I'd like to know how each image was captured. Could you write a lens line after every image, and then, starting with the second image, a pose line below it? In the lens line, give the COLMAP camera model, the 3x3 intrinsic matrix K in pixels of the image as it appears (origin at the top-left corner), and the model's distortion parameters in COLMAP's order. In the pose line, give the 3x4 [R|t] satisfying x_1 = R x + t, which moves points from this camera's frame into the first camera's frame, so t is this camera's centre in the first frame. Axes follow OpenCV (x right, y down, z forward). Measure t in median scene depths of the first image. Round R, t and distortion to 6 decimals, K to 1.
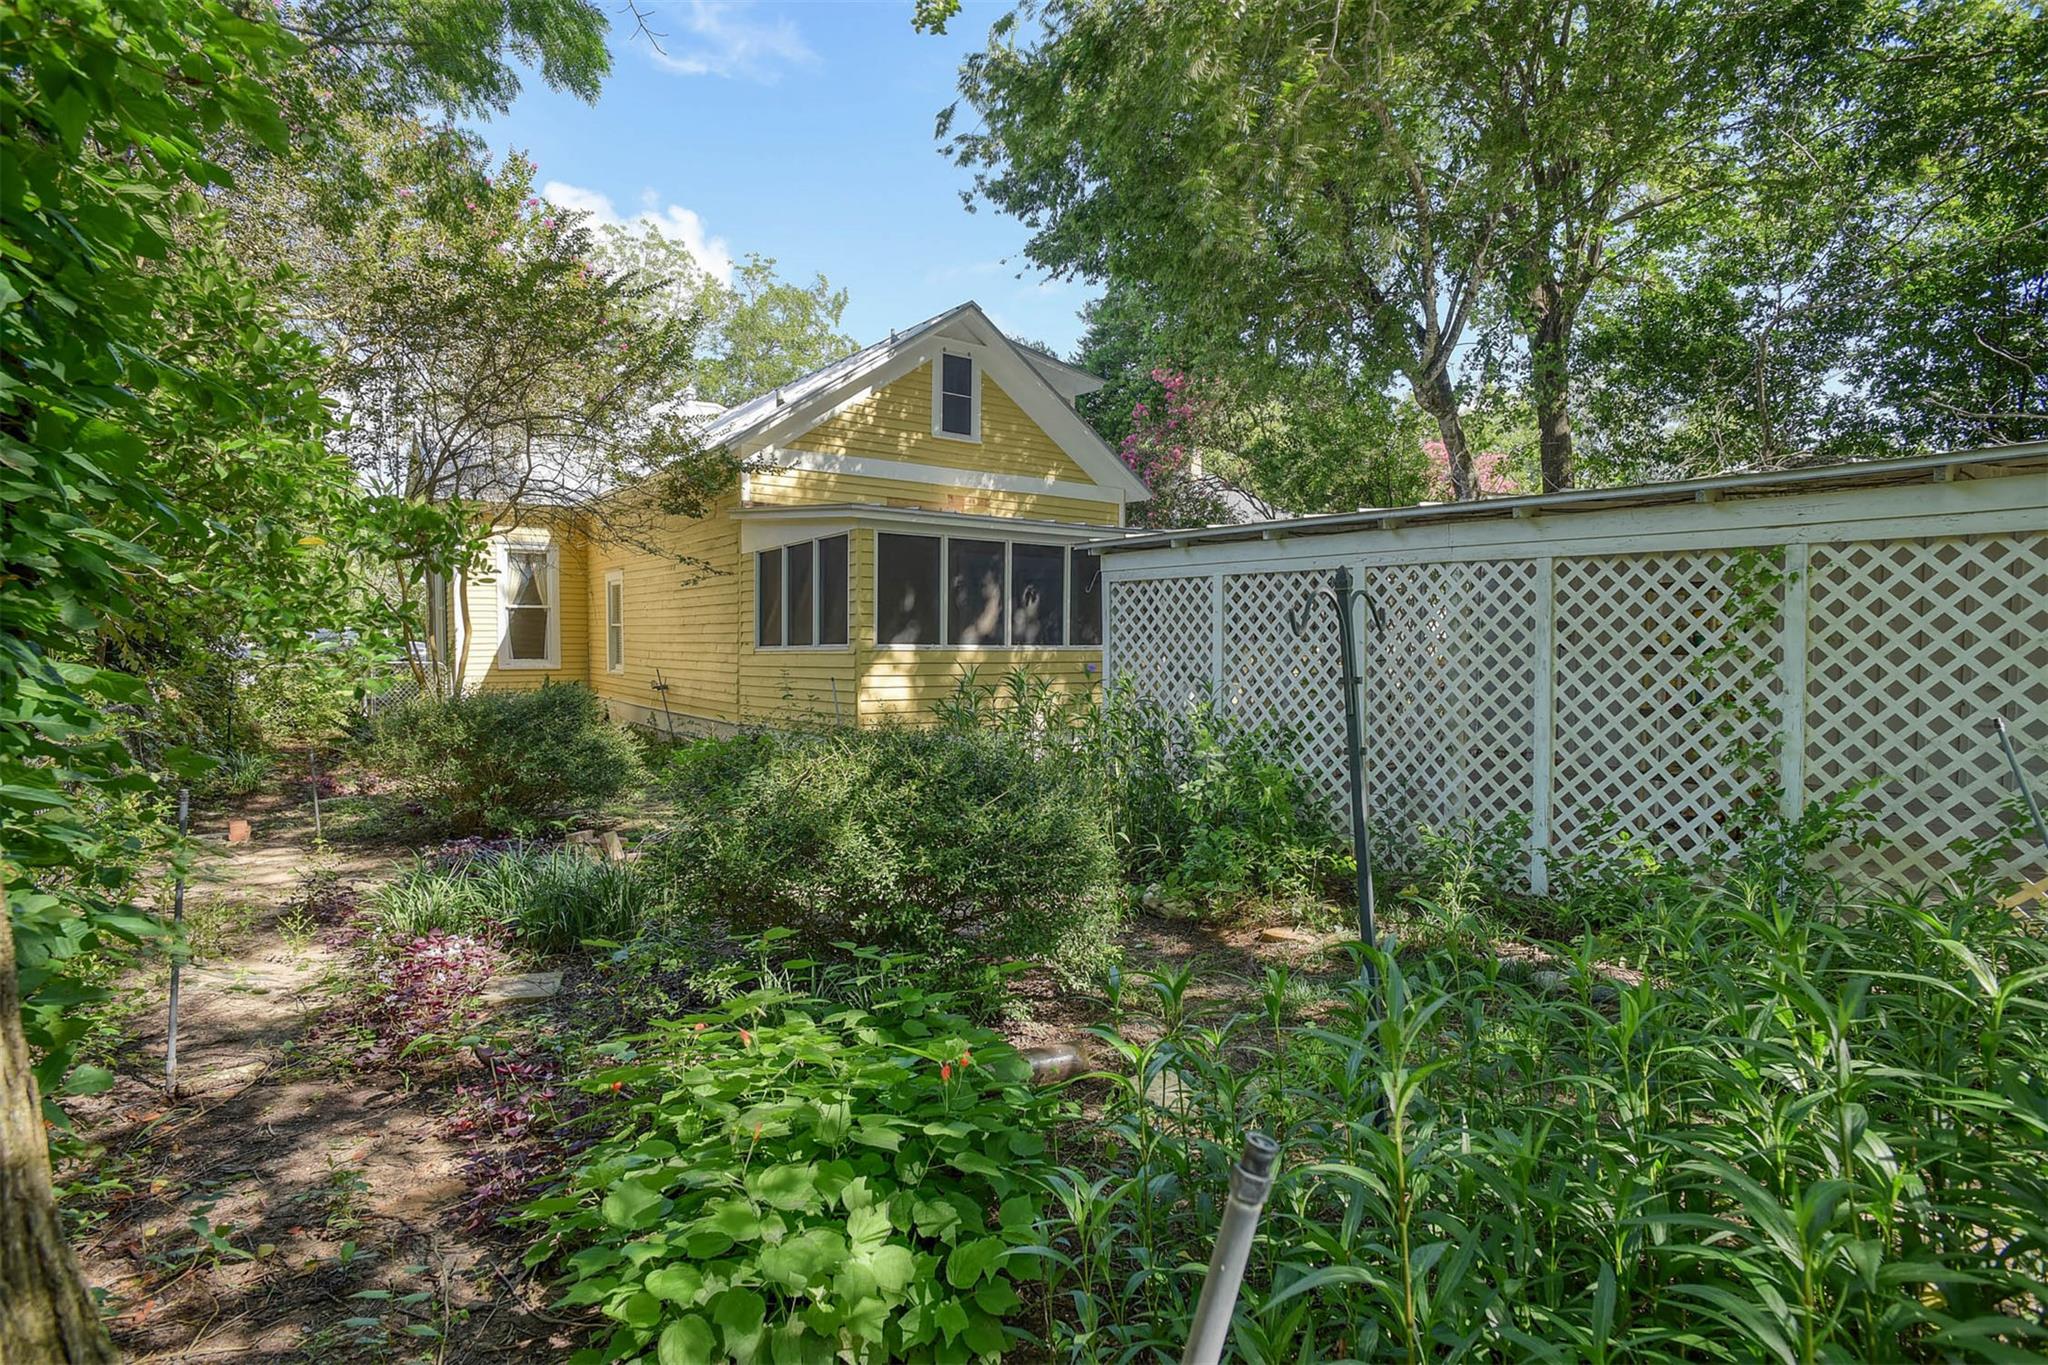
lens RADIAL K [[1059.5, 0, 1015.4], [0, 1059.5, 649.2], [0, 0, 1]] dist [-0.003855, -0.000245]
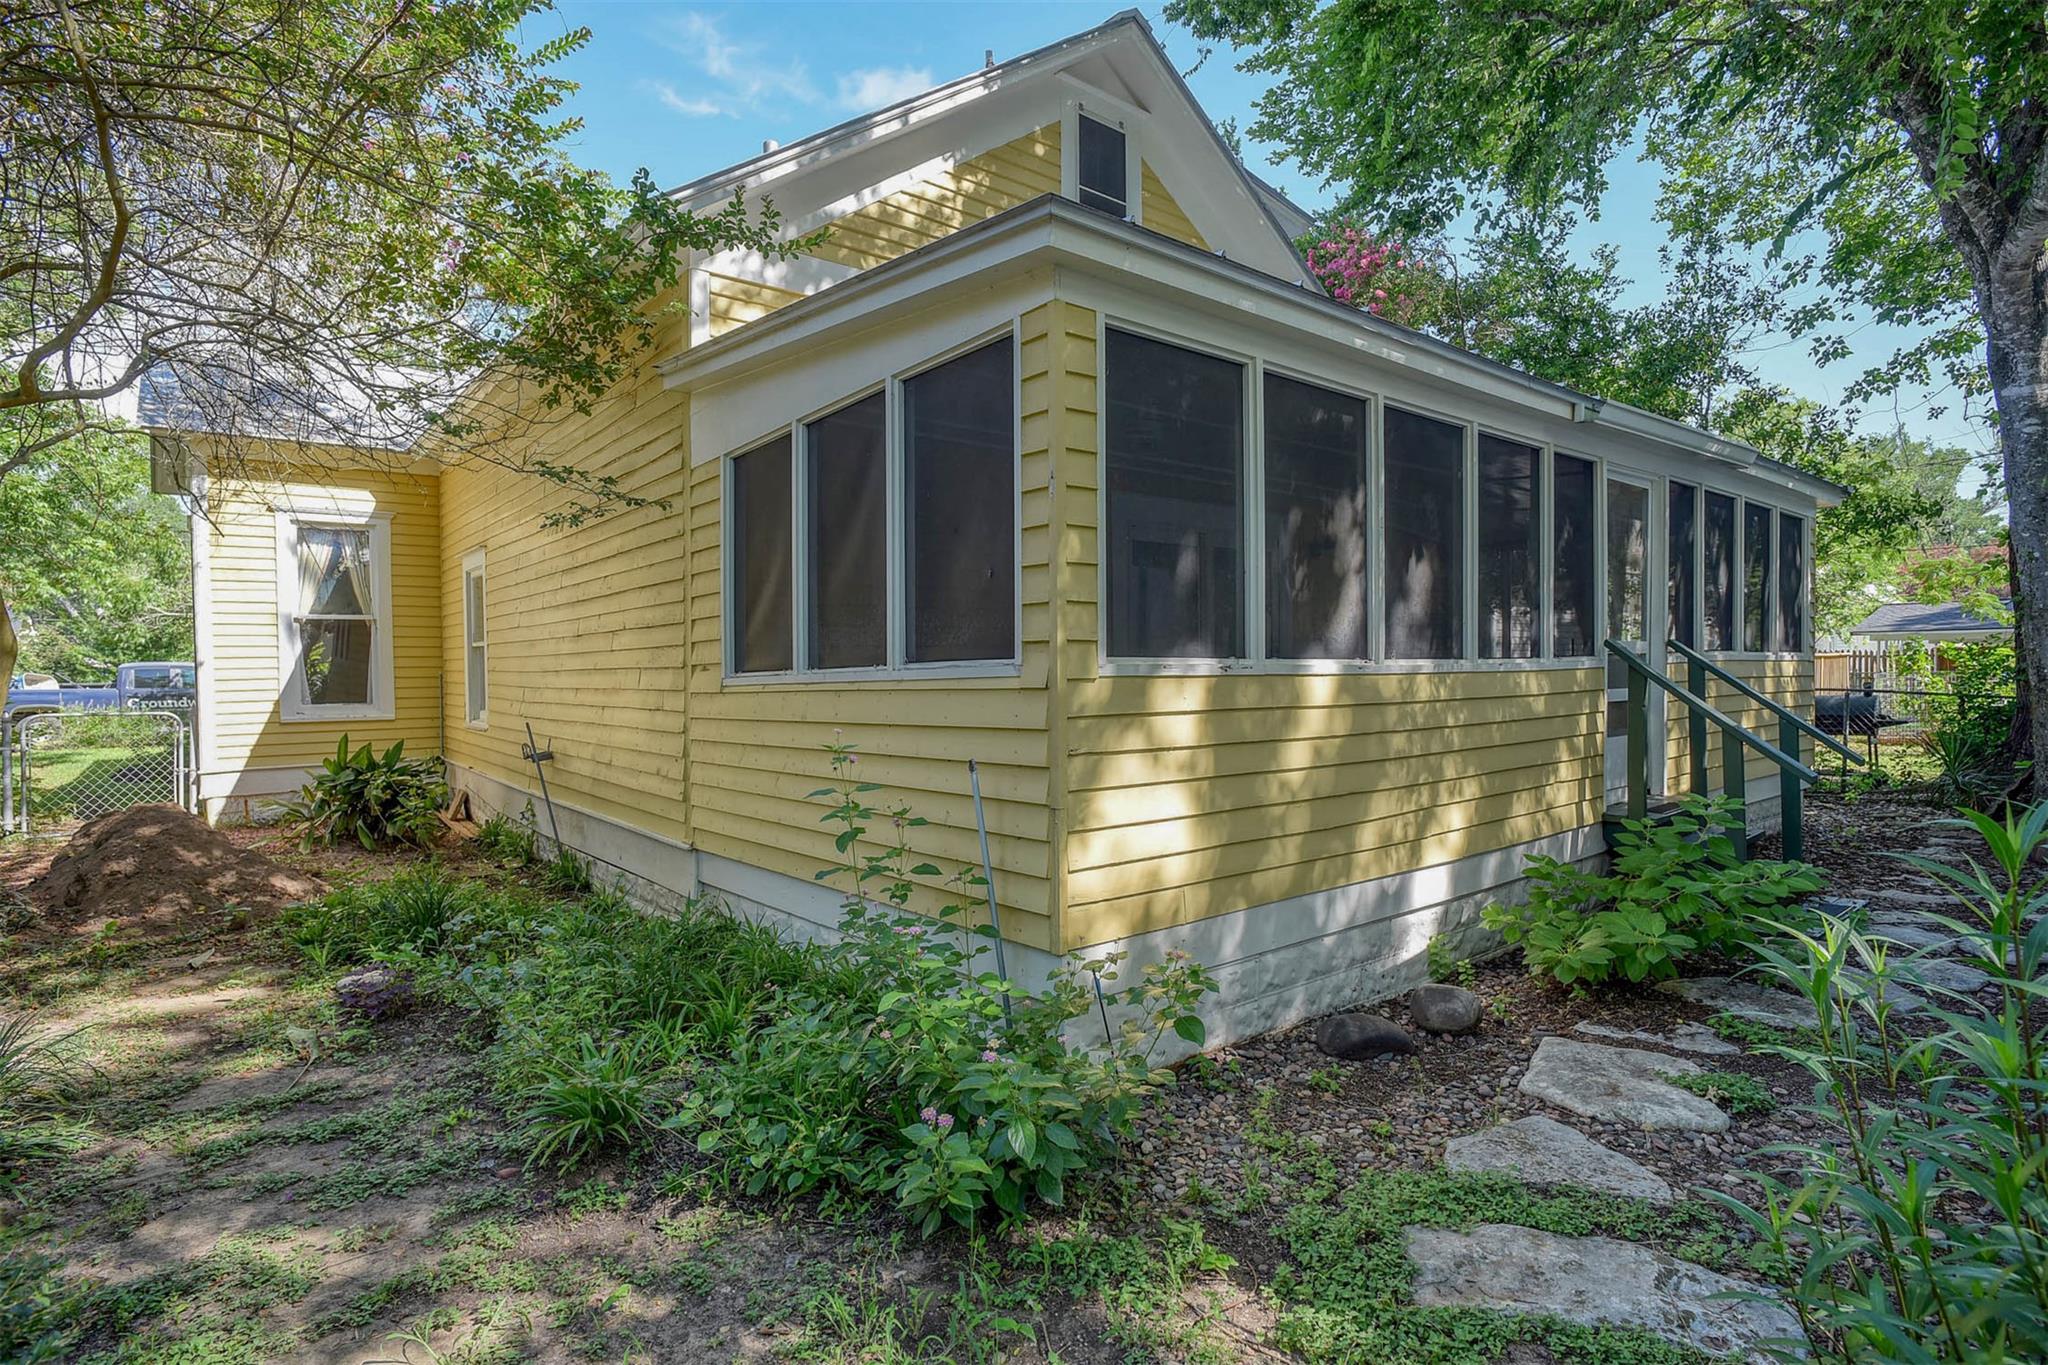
lens RADIAL K [[1024.9, 0, 1024.0], [0, 1024.9, 682.5], [0, 0, 1]] dist [-0.001251, -0.000076]
pose [[0.998212, -0.011369, 0.058675, -0.145480], [0.011304, 0.999935, 0.001446, 0.001772], [-0.058687, -0.000780, 0.998276, 0.564301]]
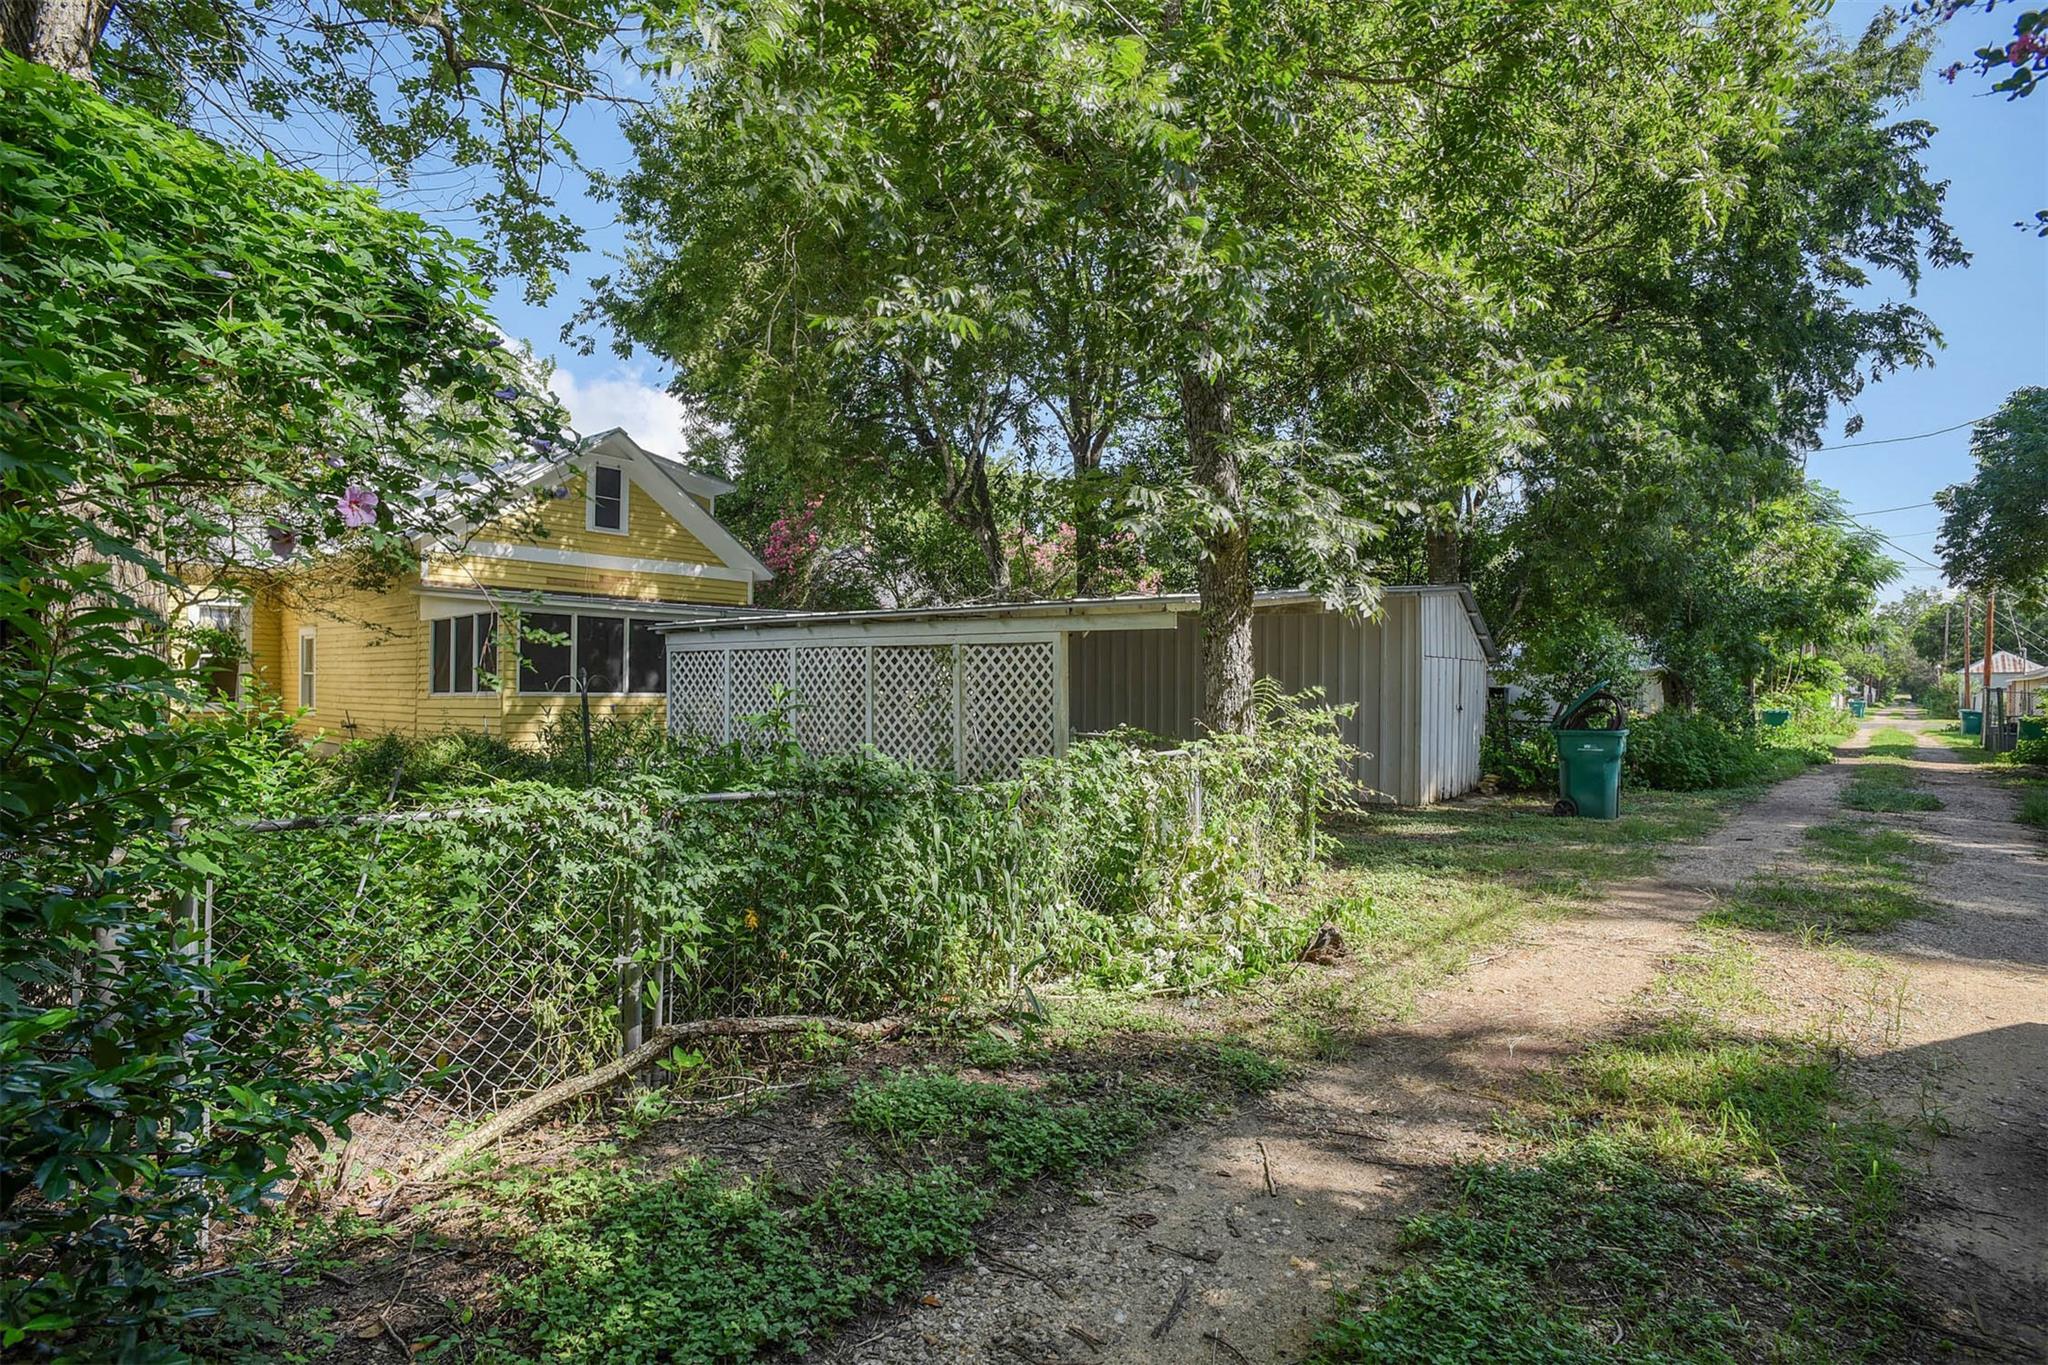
lens RADIAL K [[1042.0, 0, 1024.0], [0, 1042.0, 682.5], [0, 0, 1]] dist [-0.002089, -0.000299]
pose [[0.971108, 0.003111, 0.238621, 0.154581], [-0.000404, 0.999935, -0.011391, -0.000741], [-0.238641, 0.010966, 0.971046, -0.406517]]
